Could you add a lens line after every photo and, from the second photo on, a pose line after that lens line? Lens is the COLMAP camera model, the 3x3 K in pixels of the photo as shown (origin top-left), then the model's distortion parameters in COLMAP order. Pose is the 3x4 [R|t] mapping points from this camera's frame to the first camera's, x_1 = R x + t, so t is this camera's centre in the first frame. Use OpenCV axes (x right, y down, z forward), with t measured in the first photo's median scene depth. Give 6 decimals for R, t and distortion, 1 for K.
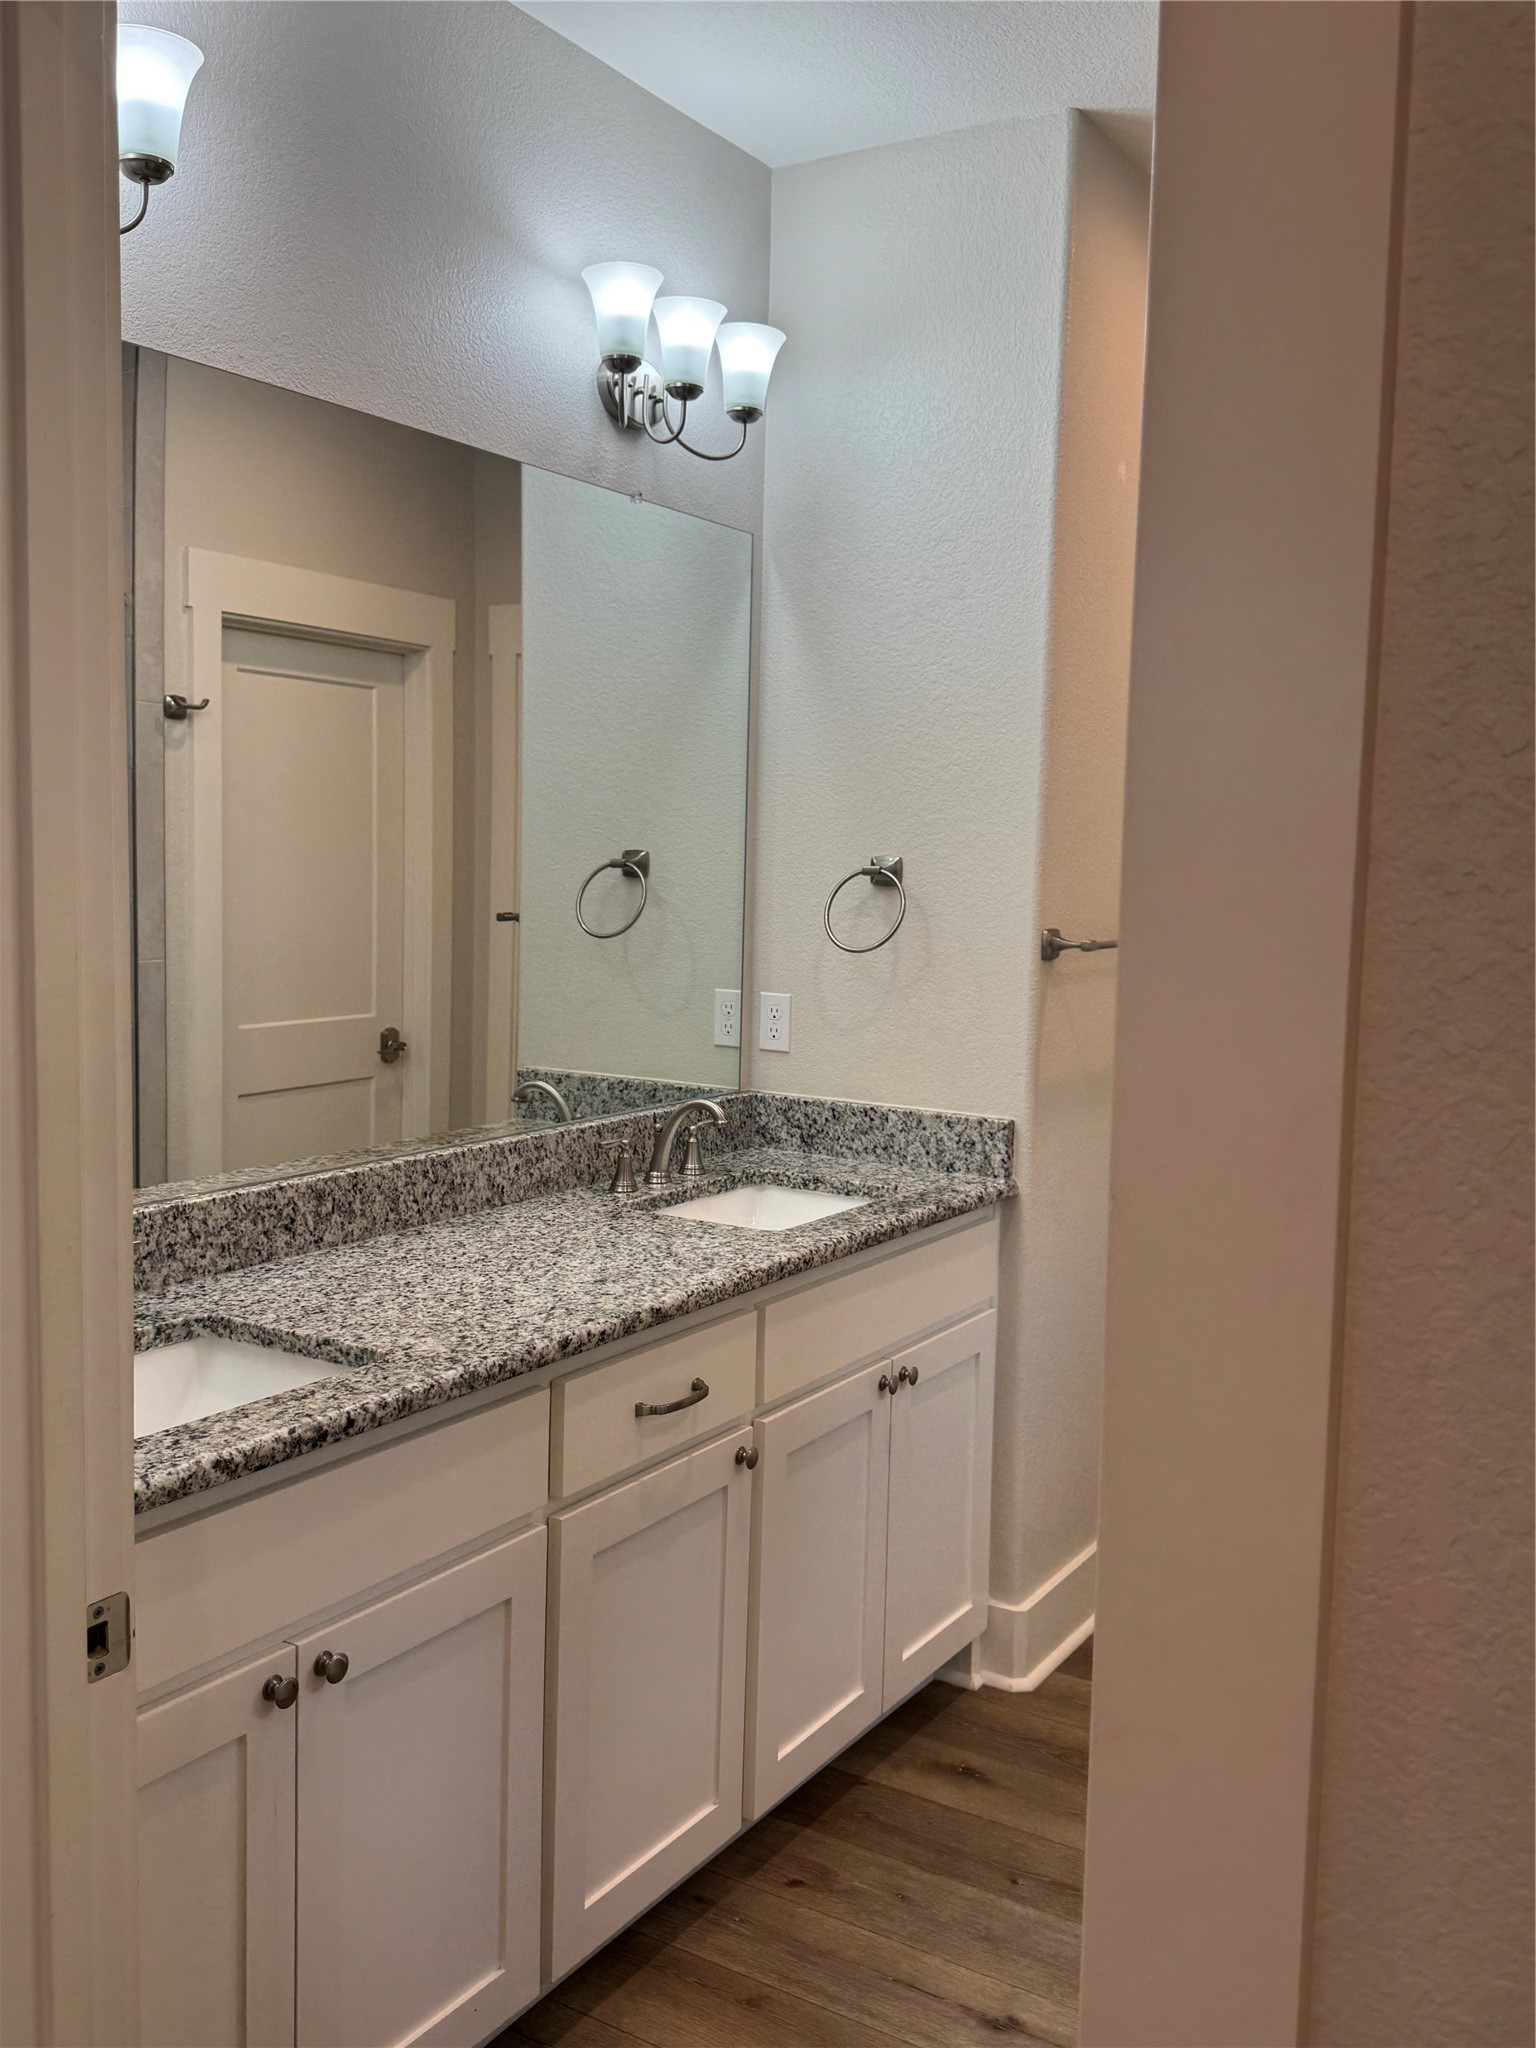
lens RADIAL K [[1800.4, 0, 768.0], [0, 1800.4, 1024.0], [0, 0, 1]] dist [0.061915, -0.127563]
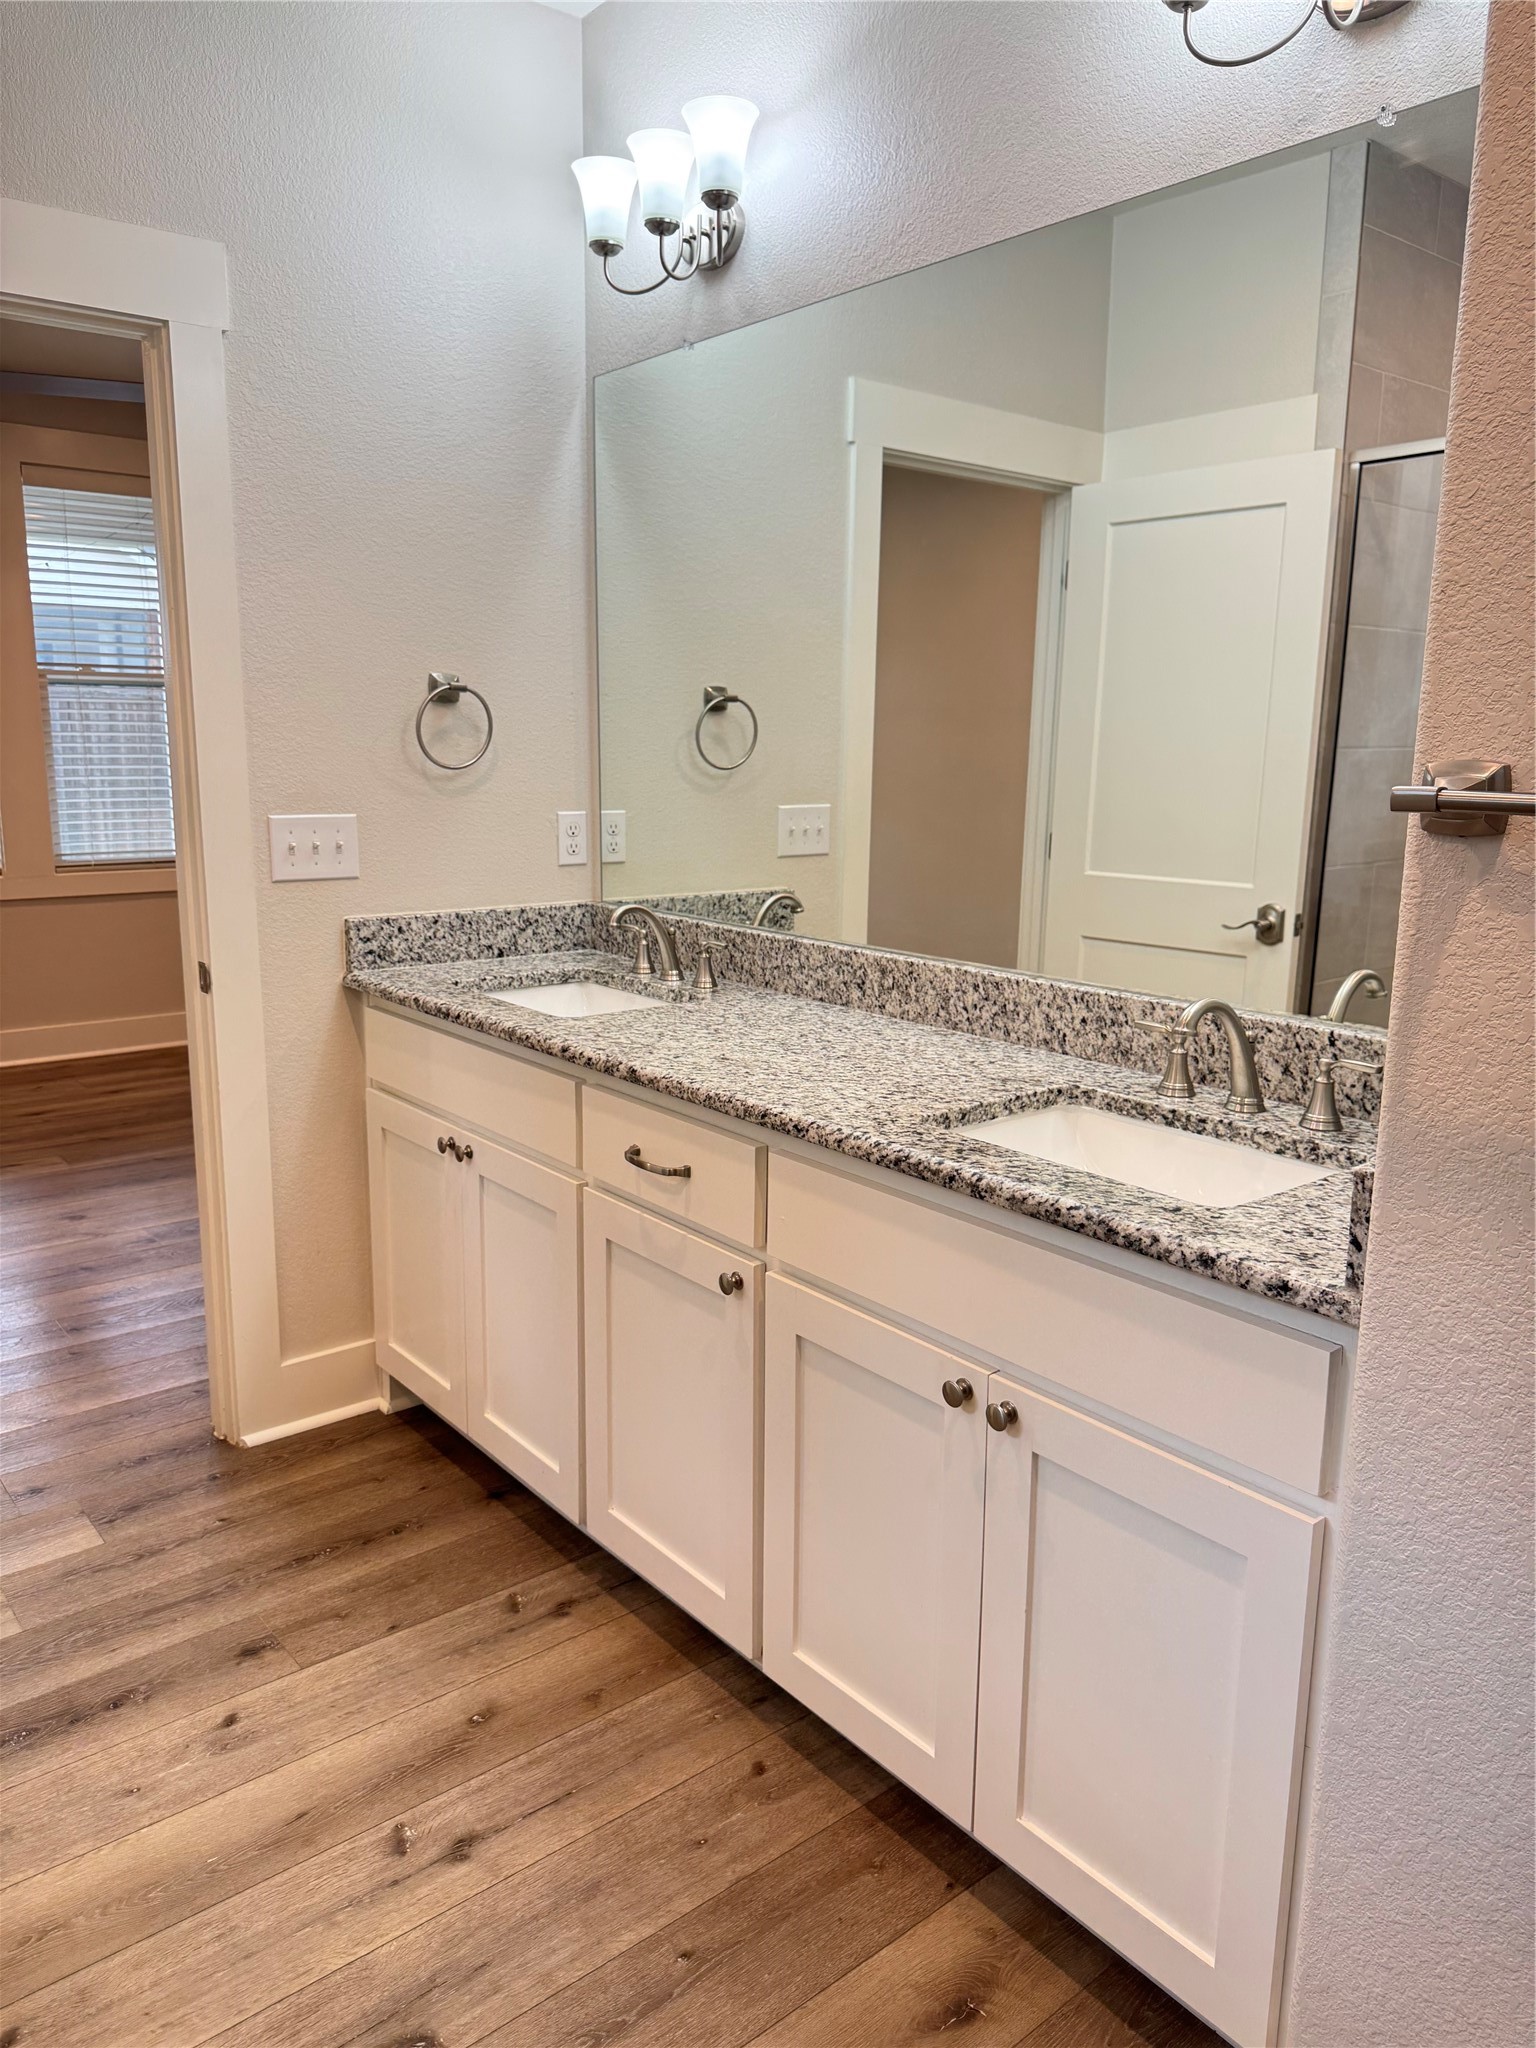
lens RADIAL K [[1457.1, 0, 768.0], [0, 1457.1, 1024.0], [0, 0, 1]] dist [0.004102, -0.025752]
pose [[-0.321225, 0.155589, -0.934134, 0.604876], [-0.110416, 0.973530, 0.200120, -0.049241], [0.940544, 0.167427, -0.295542, 1.068316]]
